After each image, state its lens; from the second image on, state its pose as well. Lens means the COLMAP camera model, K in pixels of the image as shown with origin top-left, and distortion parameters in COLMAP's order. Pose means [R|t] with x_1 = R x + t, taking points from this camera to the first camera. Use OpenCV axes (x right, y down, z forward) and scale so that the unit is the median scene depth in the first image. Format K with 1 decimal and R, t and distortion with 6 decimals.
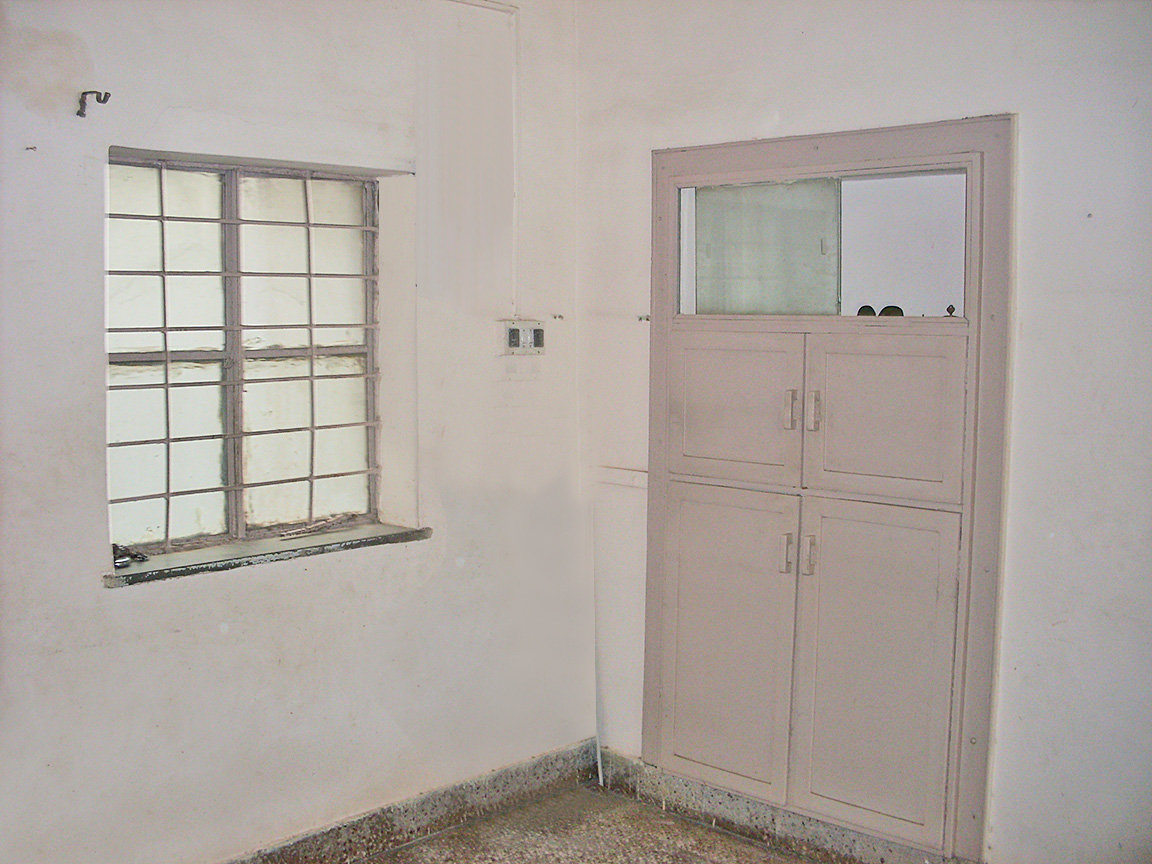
lens RADIAL K [[1295.8, 0, 576.1], [0, 1295.8, 433.9], [0, 0, 1]] dist [-0.147129, 0.000000]
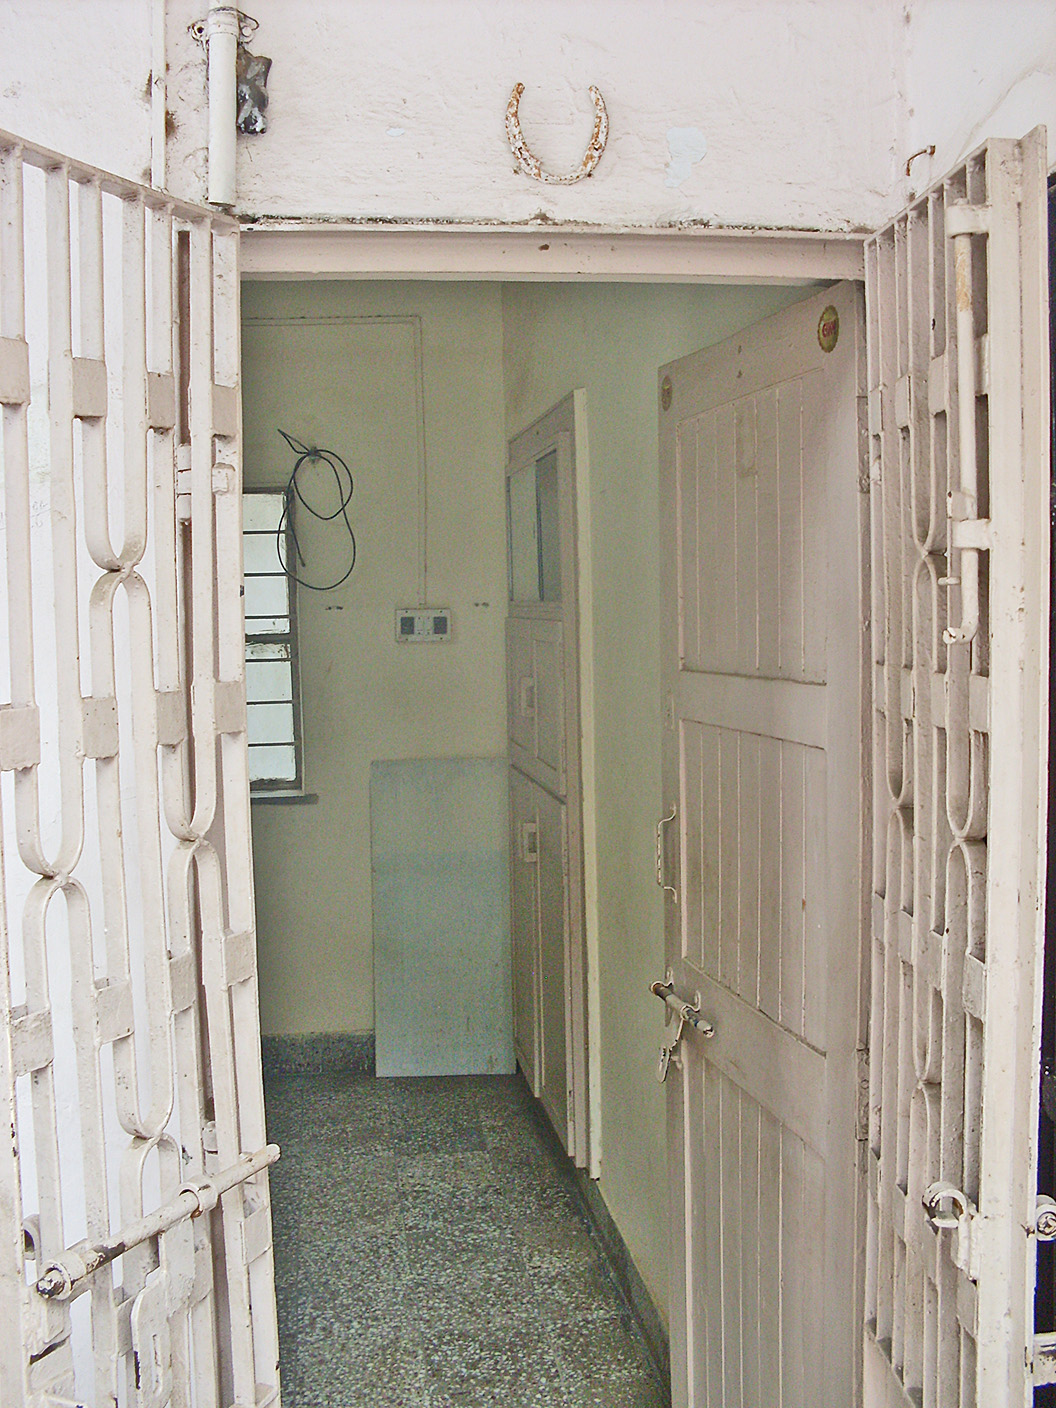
lens RADIAL K [[1583.8, 0, 528.0], [0, 1583.8, 704.6], [0, 0, 1]] dist [-0.147129, 0.000000]
pose [[0.773532, 0.023703, -0.633313, 0.886537], [-0.033109, 0.999447, -0.003033, -0.008218], [0.632891, 0.023315, 0.773890, 0.048124]]
